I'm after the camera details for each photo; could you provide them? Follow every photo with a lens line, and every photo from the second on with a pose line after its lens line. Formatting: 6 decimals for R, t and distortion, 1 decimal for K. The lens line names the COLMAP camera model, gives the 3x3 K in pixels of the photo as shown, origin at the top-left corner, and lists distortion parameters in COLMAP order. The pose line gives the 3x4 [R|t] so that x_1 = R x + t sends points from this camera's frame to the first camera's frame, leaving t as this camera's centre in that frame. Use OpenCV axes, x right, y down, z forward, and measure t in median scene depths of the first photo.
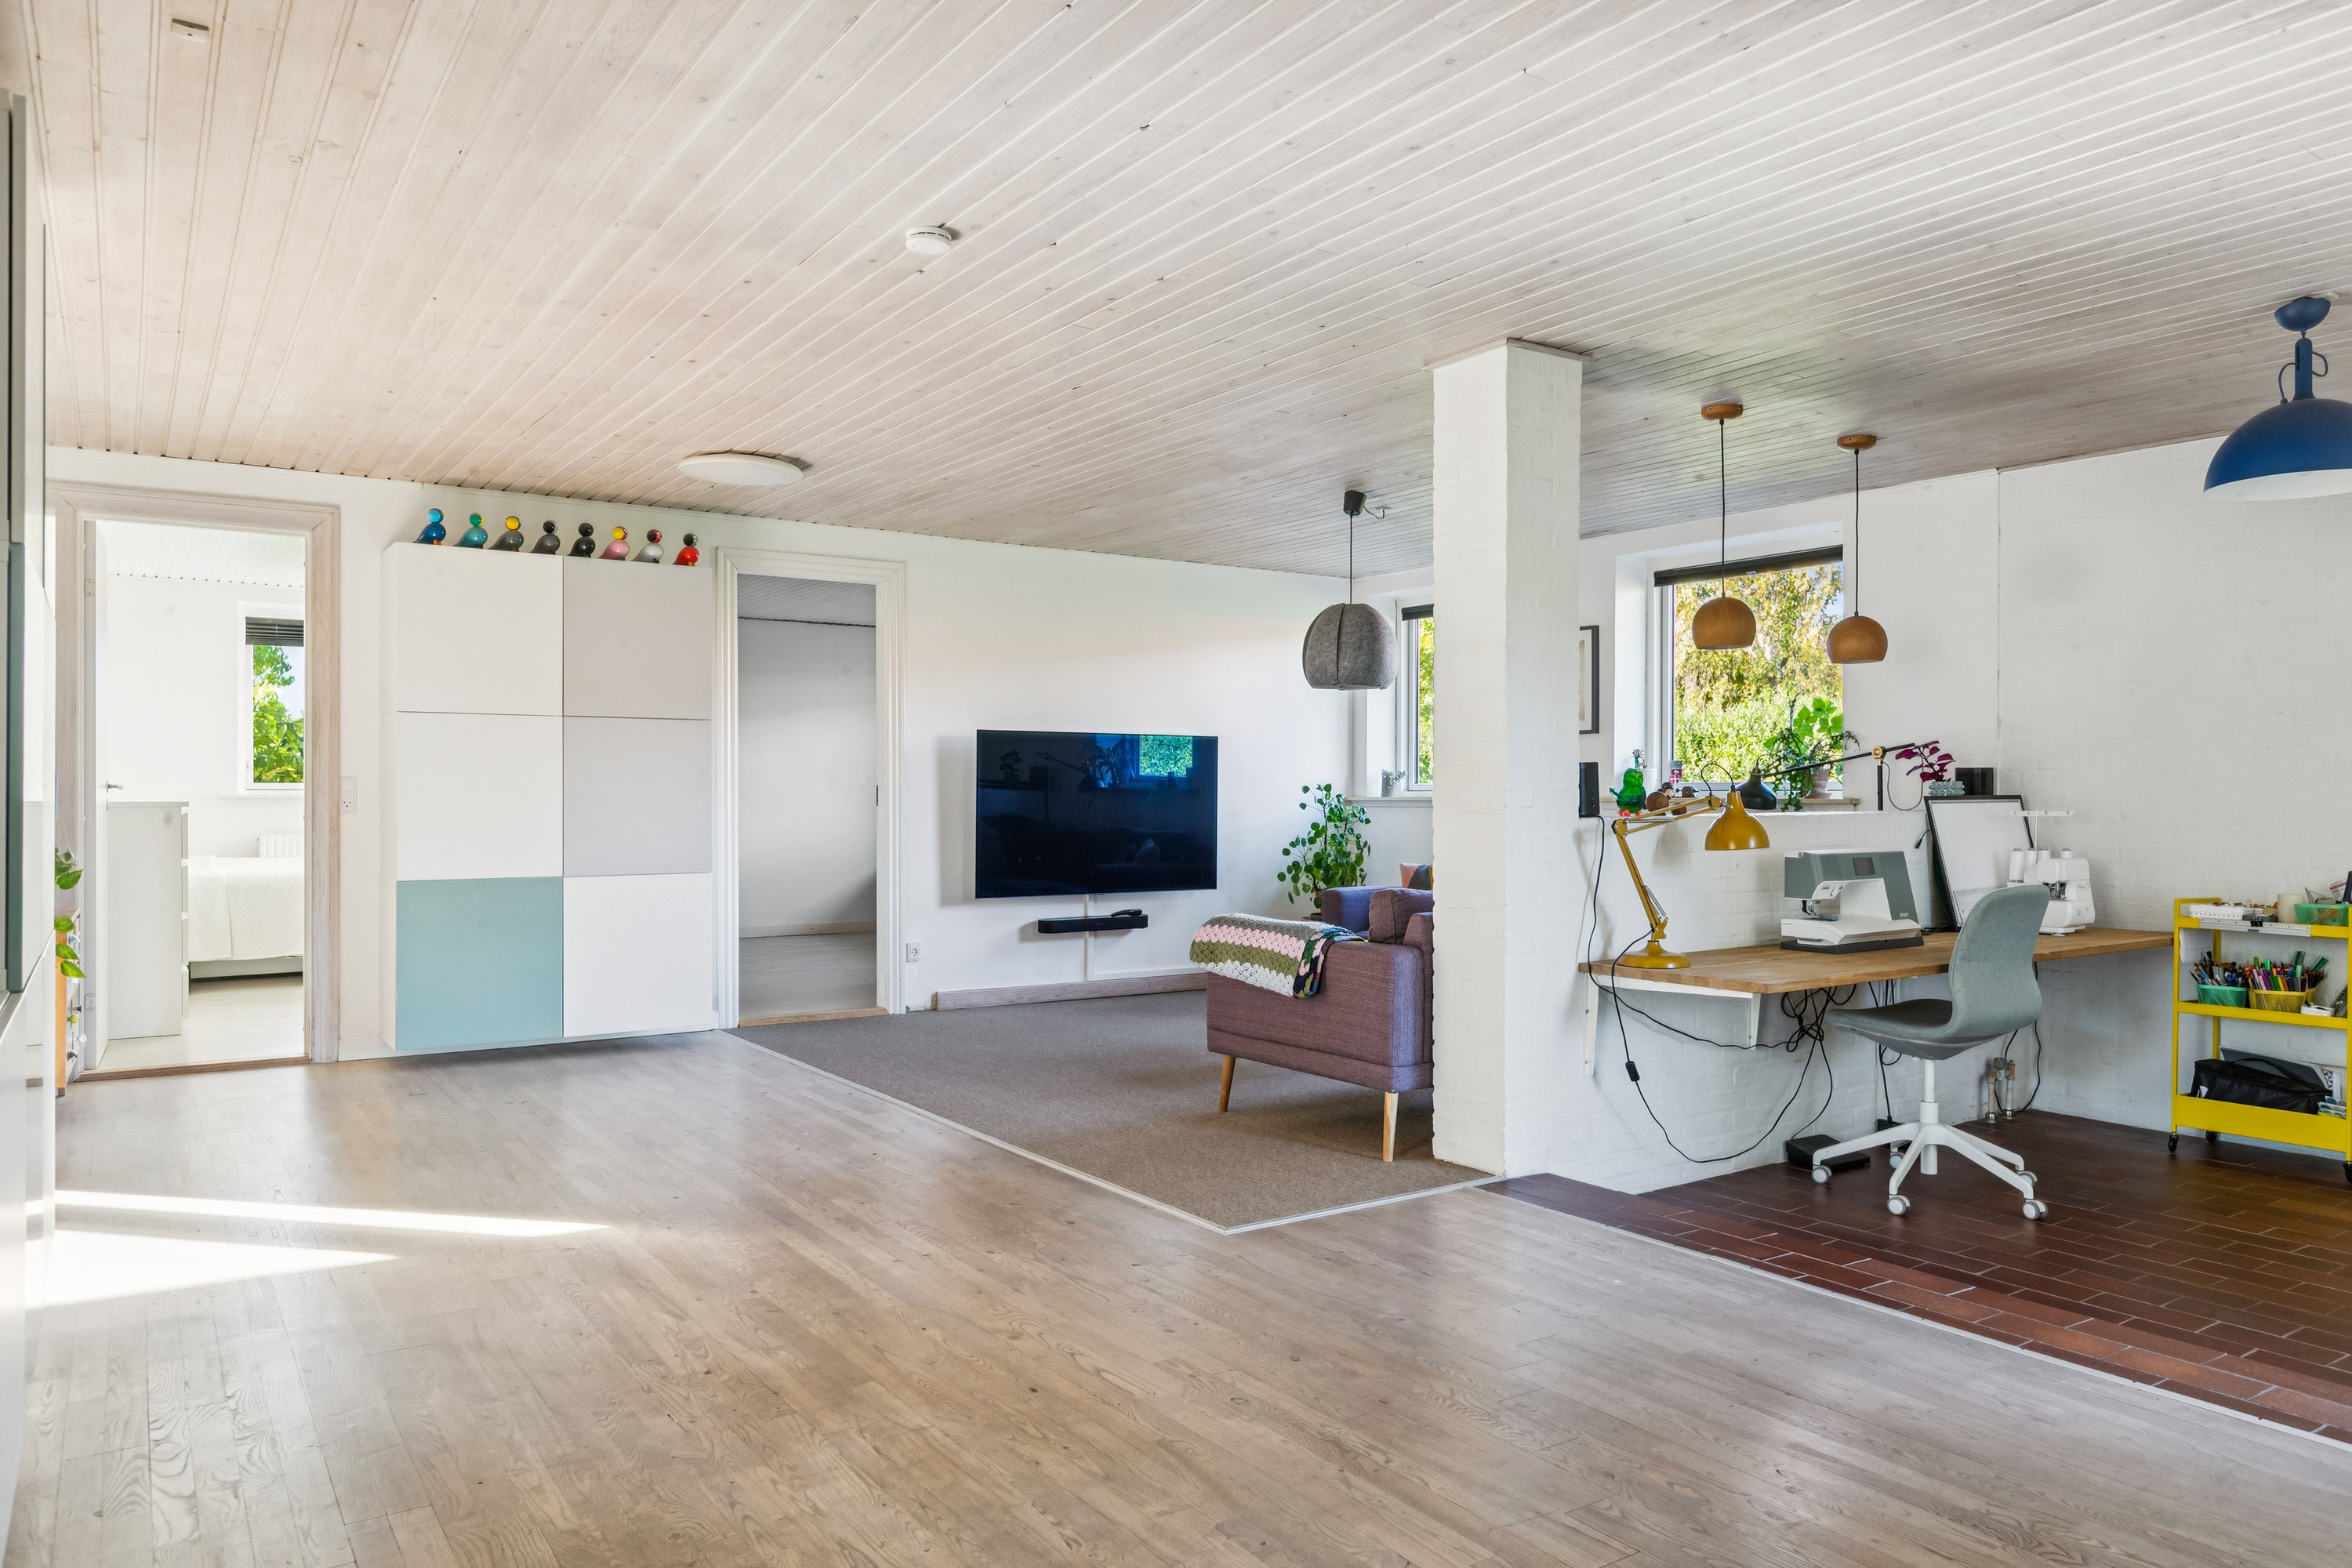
lens RADIAL K [[1572.7, 0, 1178.0], [0, 1572.7, 788.9], [0, 0, 1]] dist [0.000028, 0.001945]
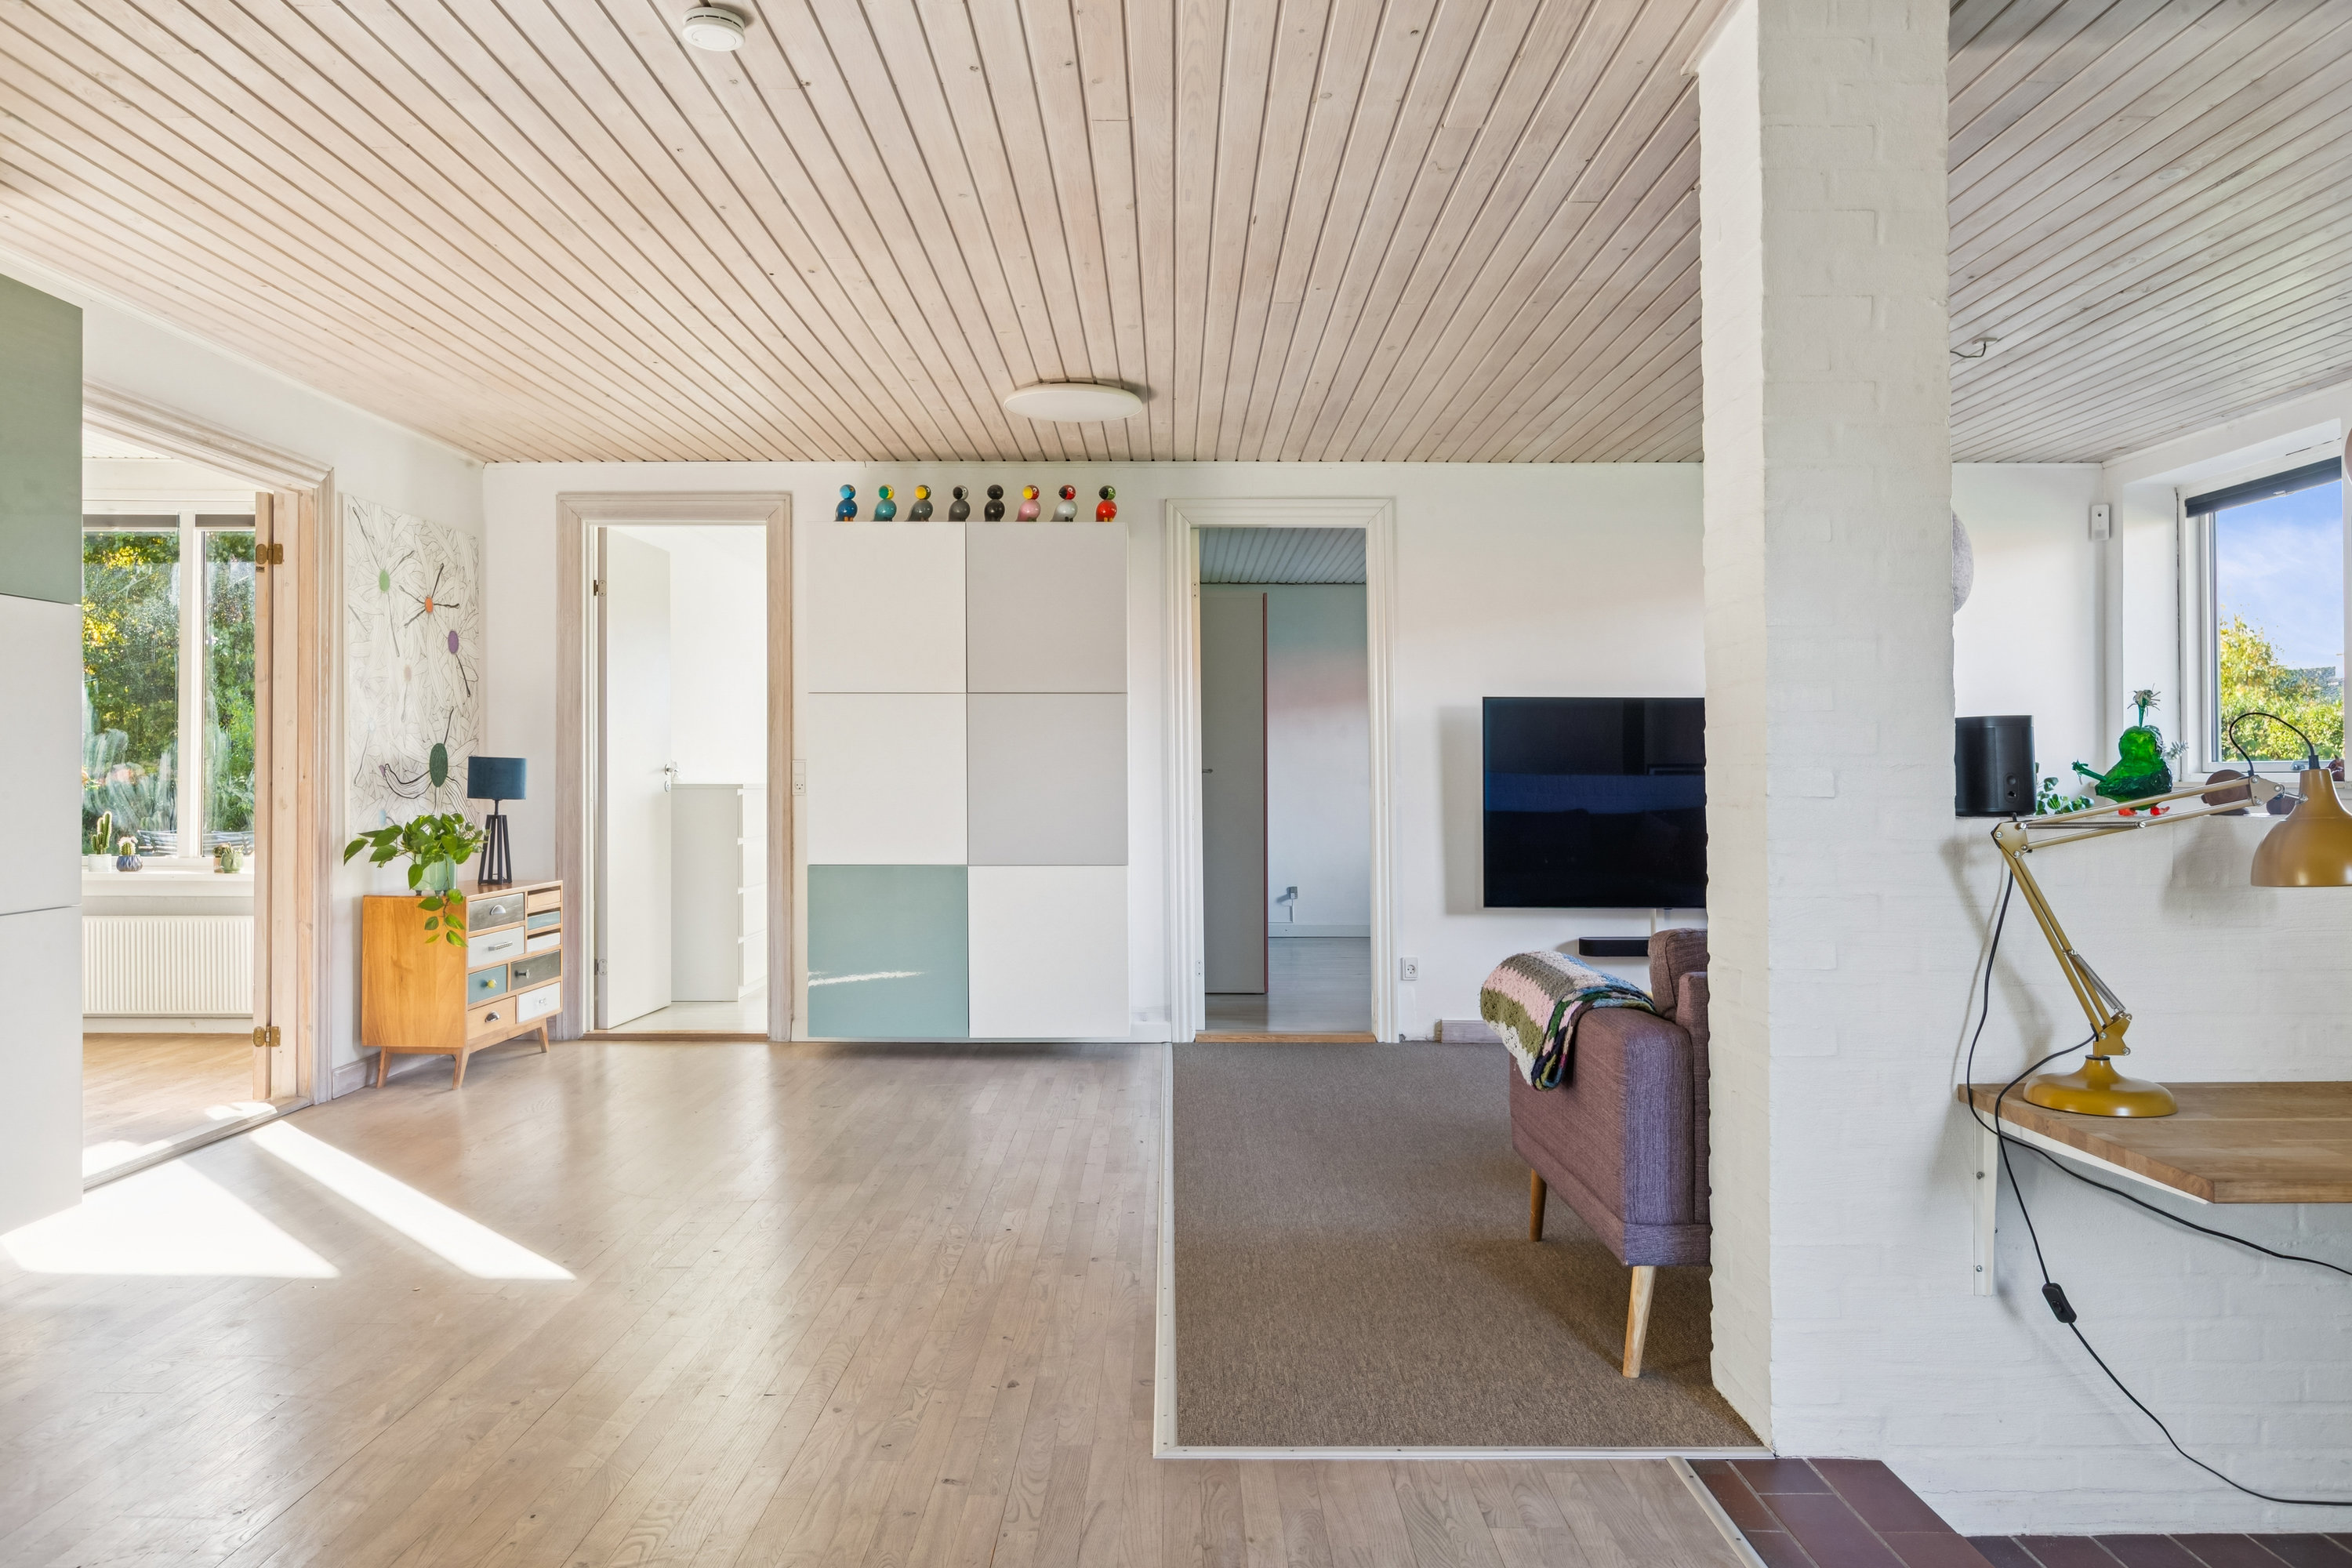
lens RADIAL K [[1619.3, 0, 1164.3], [0, 1619.3, 749.3], [0, 0, 1]] dist [0.000262, -0.000893]
pose [[0.825629, -0.009766, -0.564128, 0.253063], [0.000837, 0.999870, -0.016083, 0.002680], [0.564212, 0.012807, 0.825530, 0.278974]]
